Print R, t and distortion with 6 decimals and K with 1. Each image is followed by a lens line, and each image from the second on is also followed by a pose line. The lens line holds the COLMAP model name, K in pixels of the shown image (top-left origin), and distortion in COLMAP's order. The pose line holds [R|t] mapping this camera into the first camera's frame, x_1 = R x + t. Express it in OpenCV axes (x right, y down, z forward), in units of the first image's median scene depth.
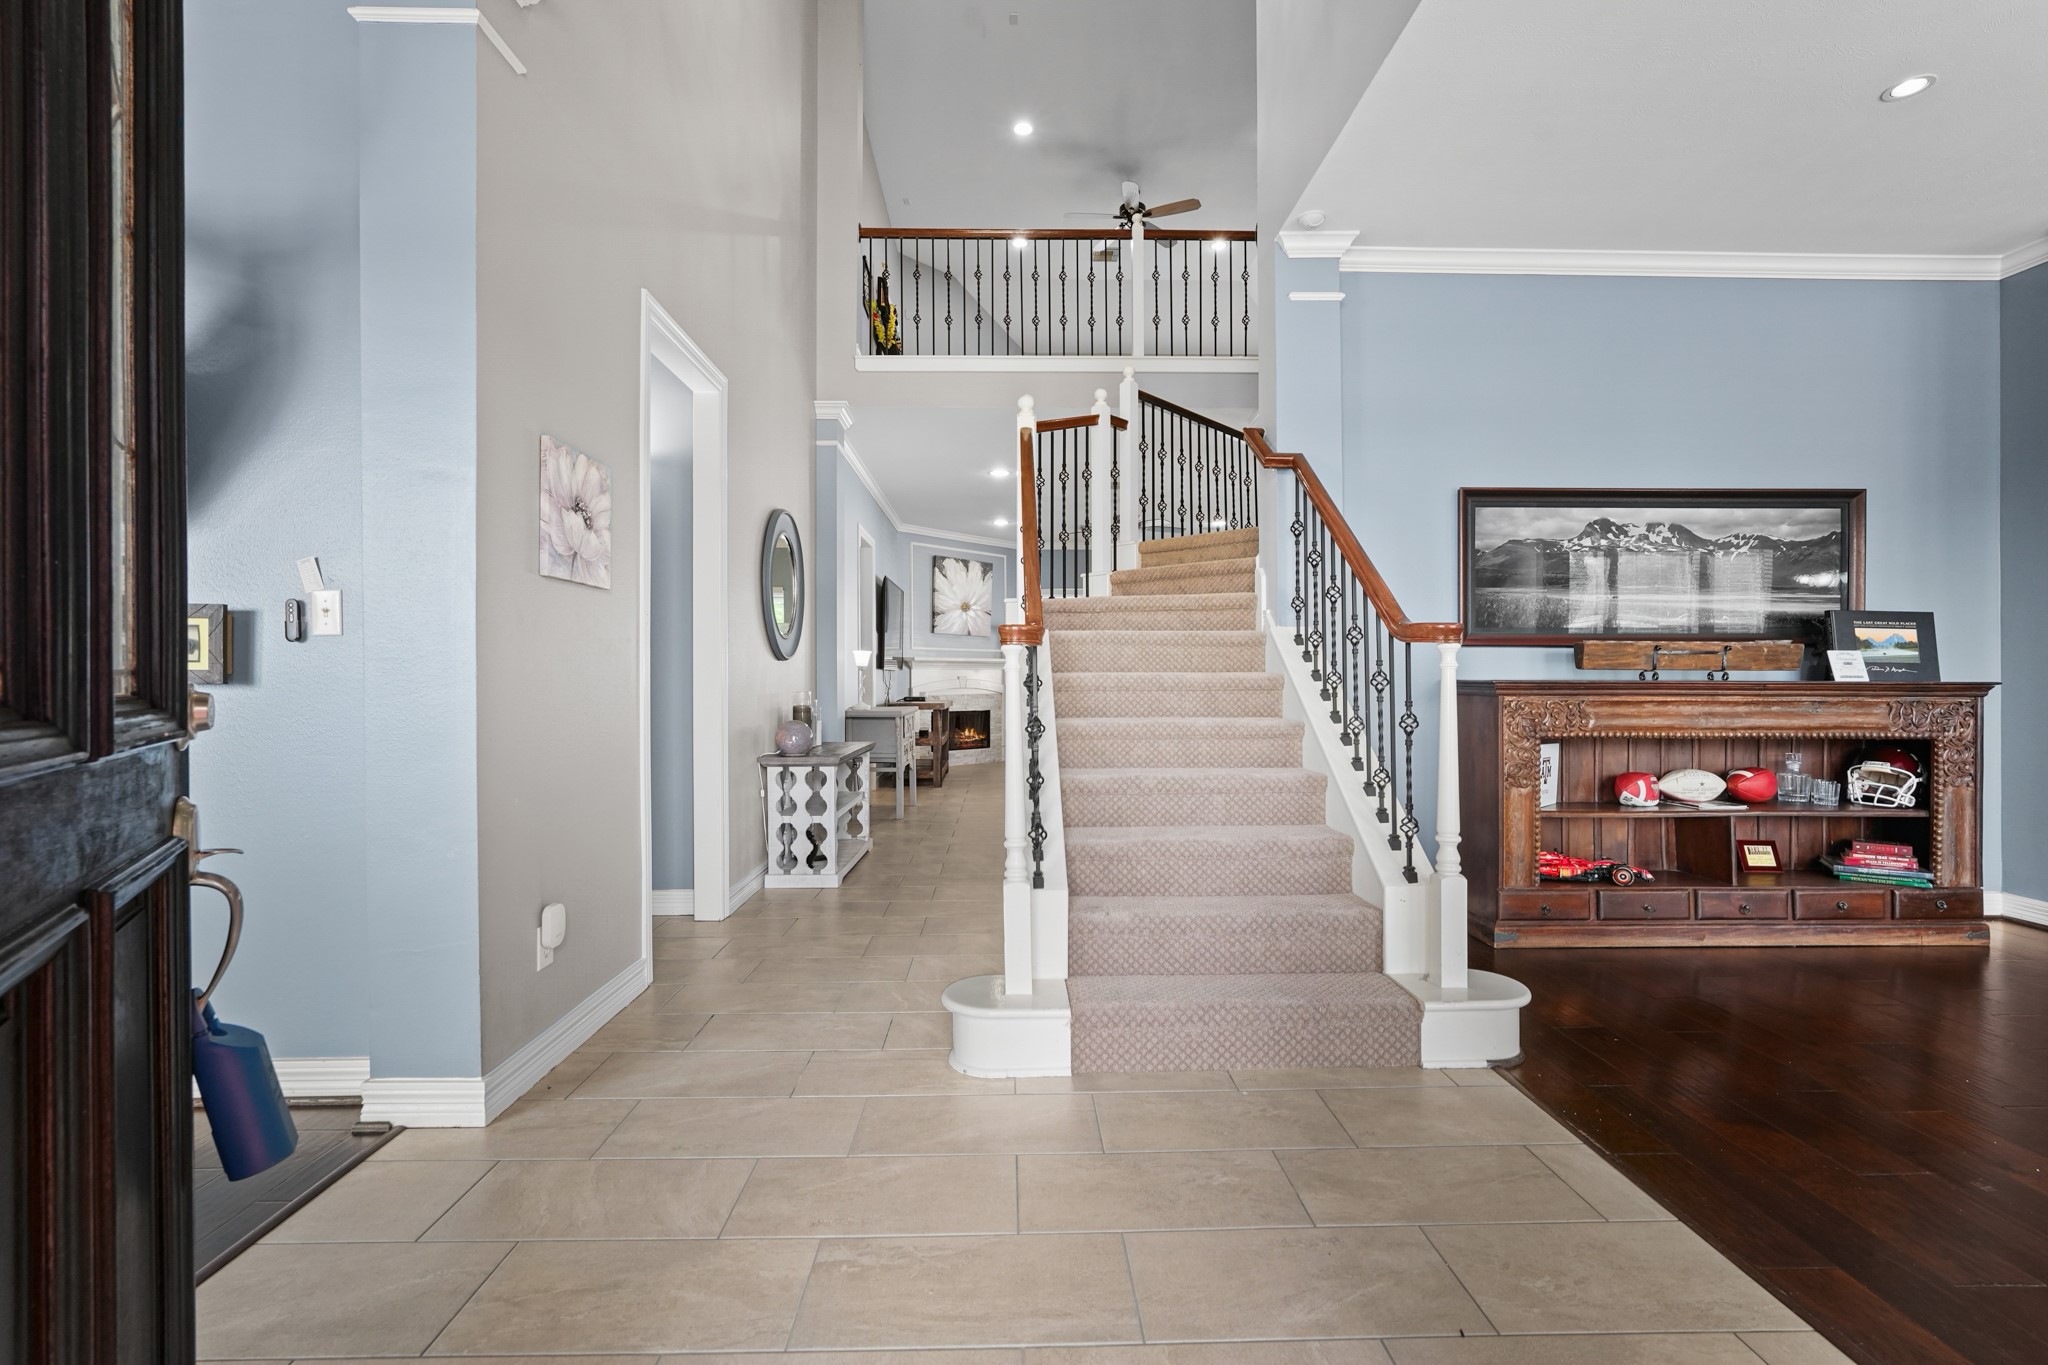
lens RADIAL K [[898.2, 0, 1025.1], [0, 898.2, 684.5], [0, 0, 1]] dist [-0.010674, 0.000996]
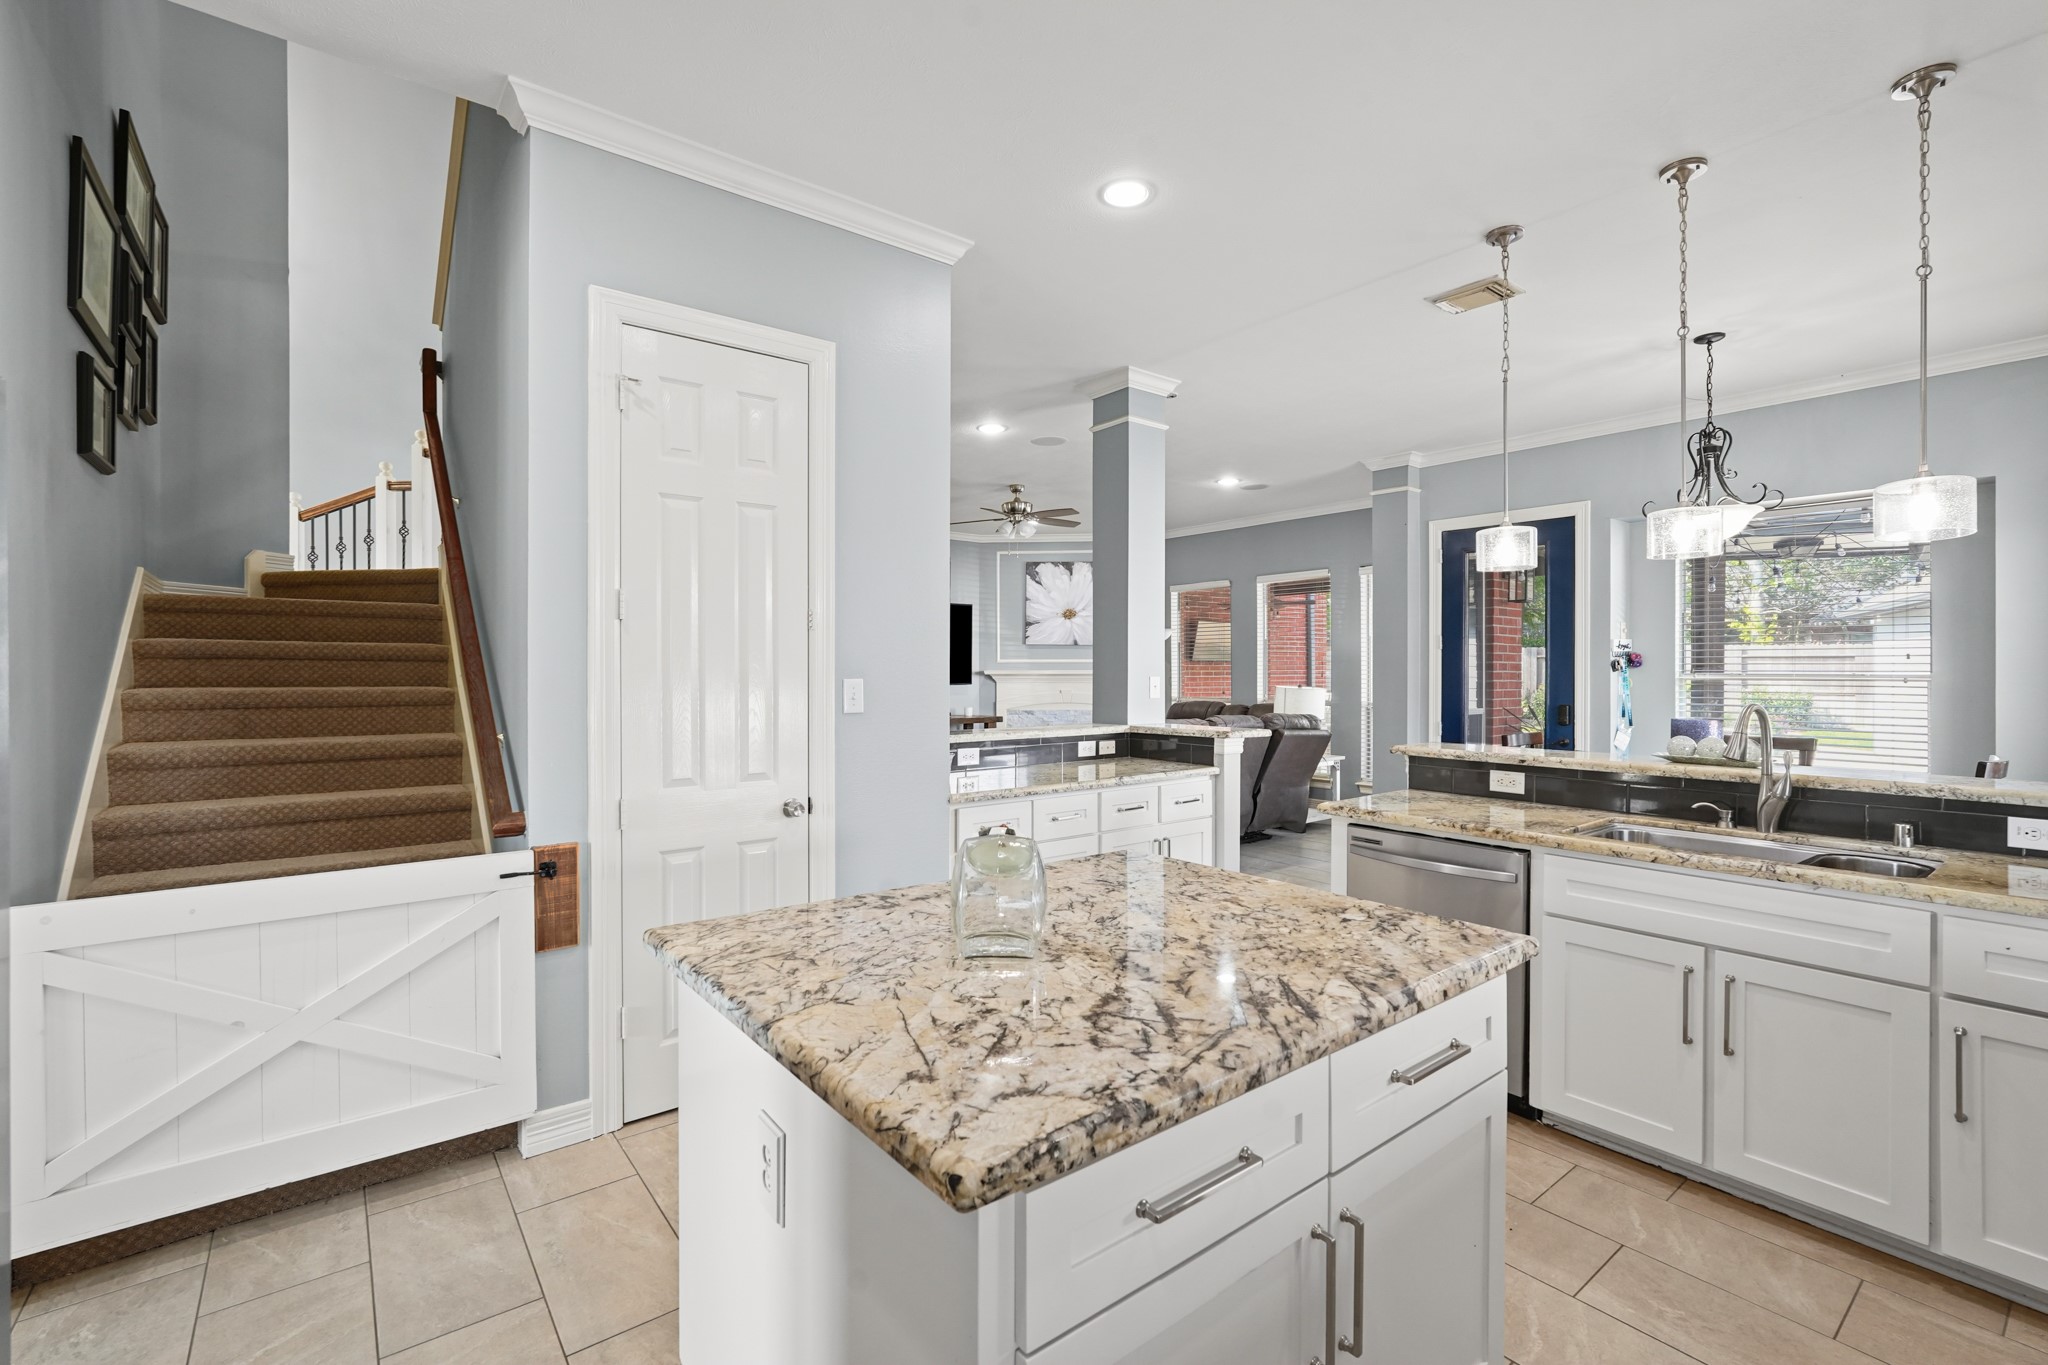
lens RADIAL K [[898.2, 0, 1018.3], [0, 898.2, 673.1], [0, 0, 1]] dist [-0.010674, 0.000996]
pose [[0.594712, 0.006465, -0.803913, 0.641522], [-0.001299, 0.999974, 0.007081, -0.033429], [0.803938, -0.003167, 0.594705, 0.425587]]
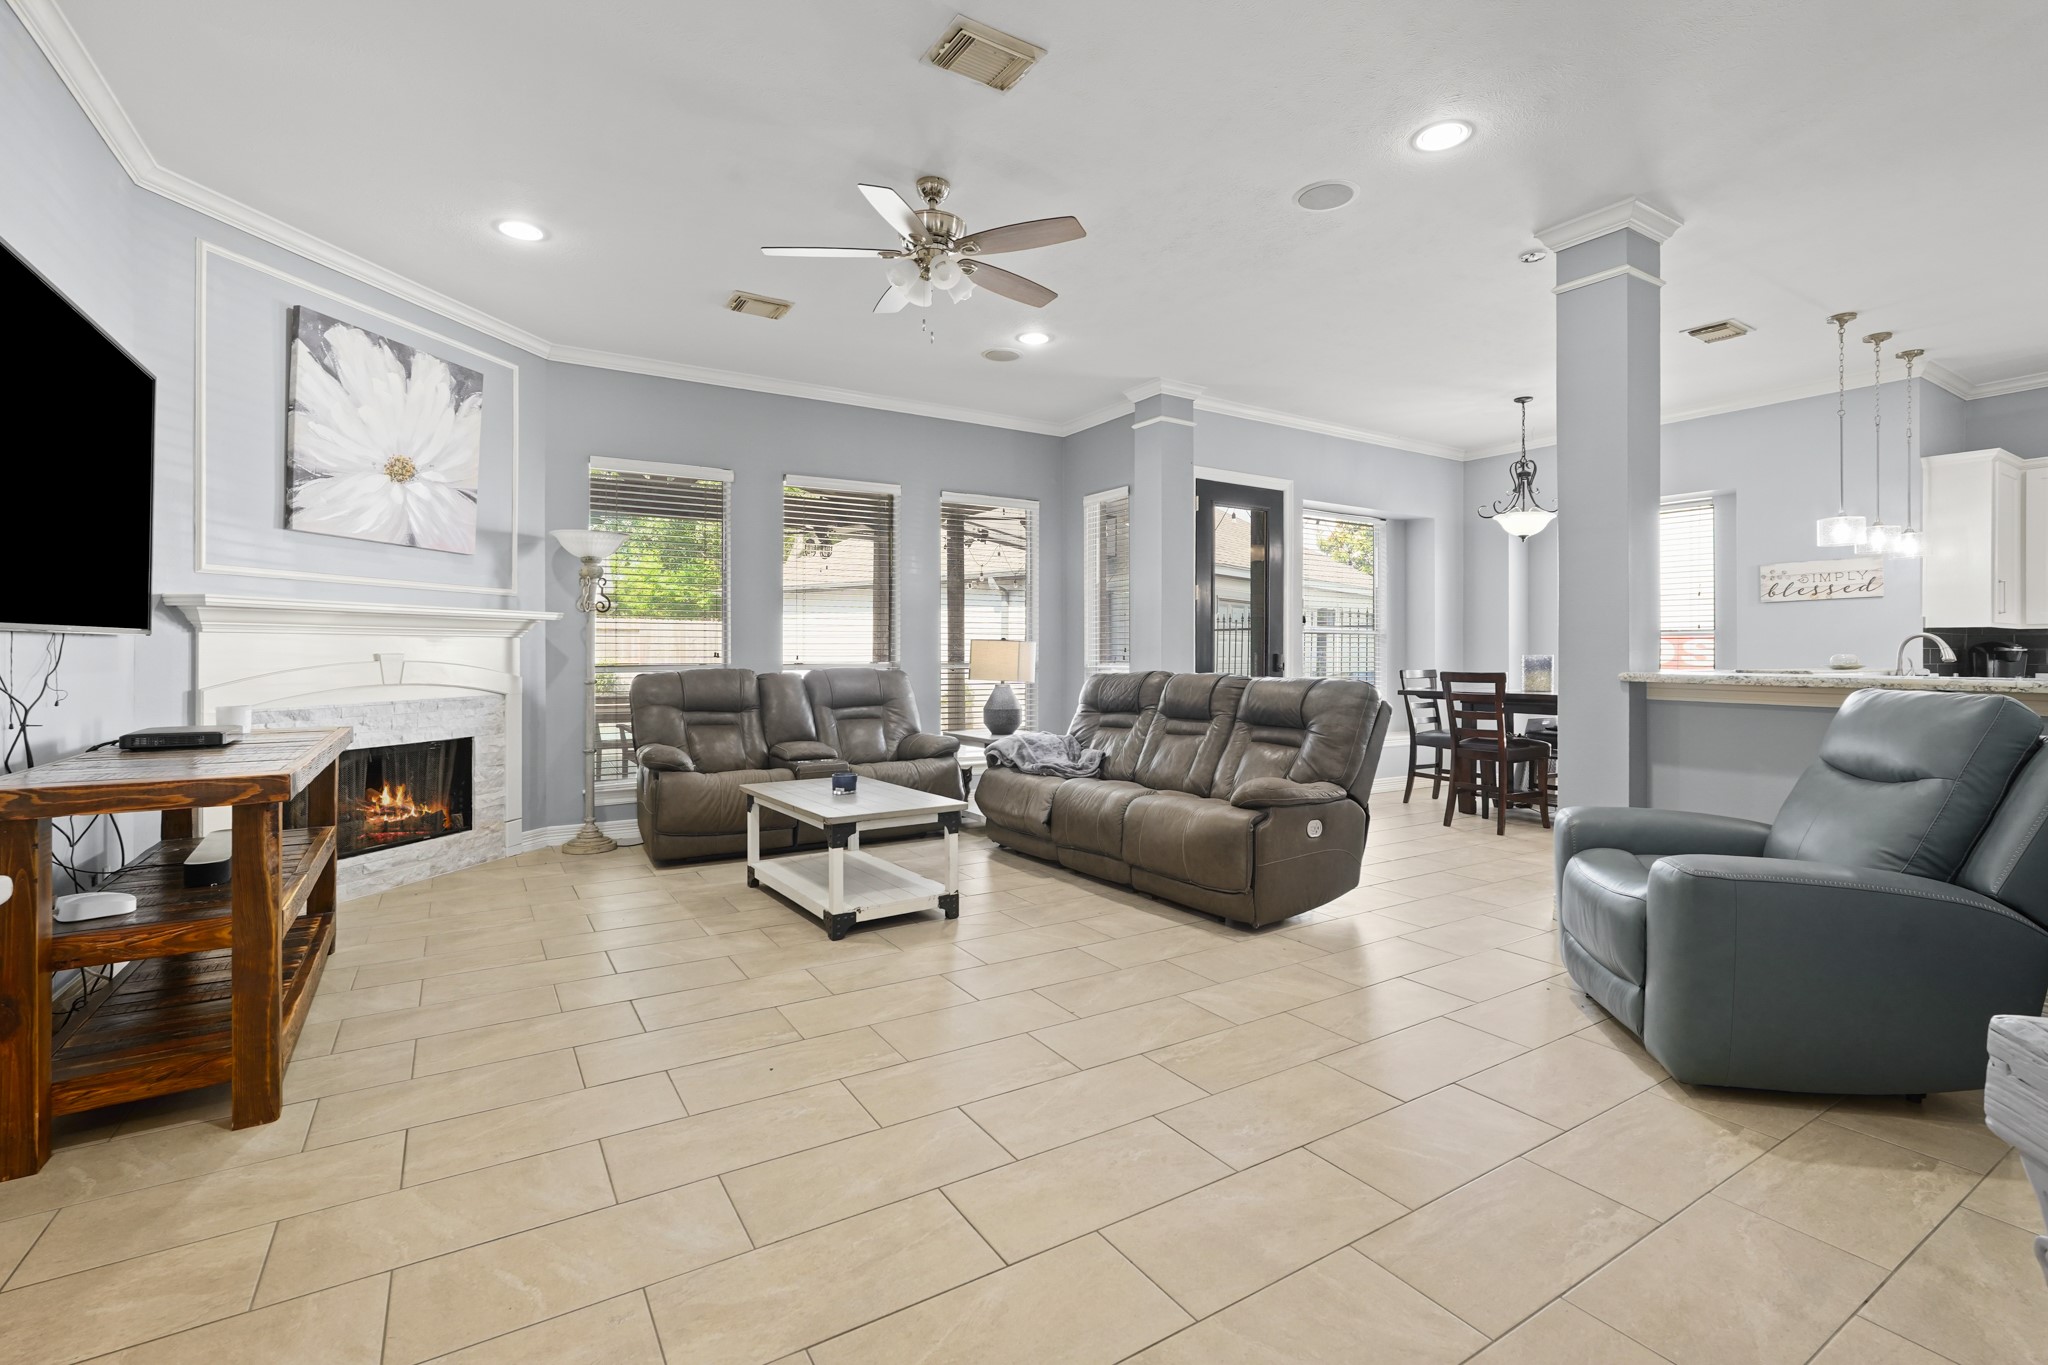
lens RADIAL K [[898.2, 0, 1021.8], [0, 898.2, 651.1], [0, 0, 1]] dist [-0.010674, 0.000996]
pose [[0.868076, 0.008310, 0.496361, -0.025512], [-0.008754, 0.999961, -0.001432, -0.011274], [-0.496353, -0.003102, 0.868115, 0.548448]]
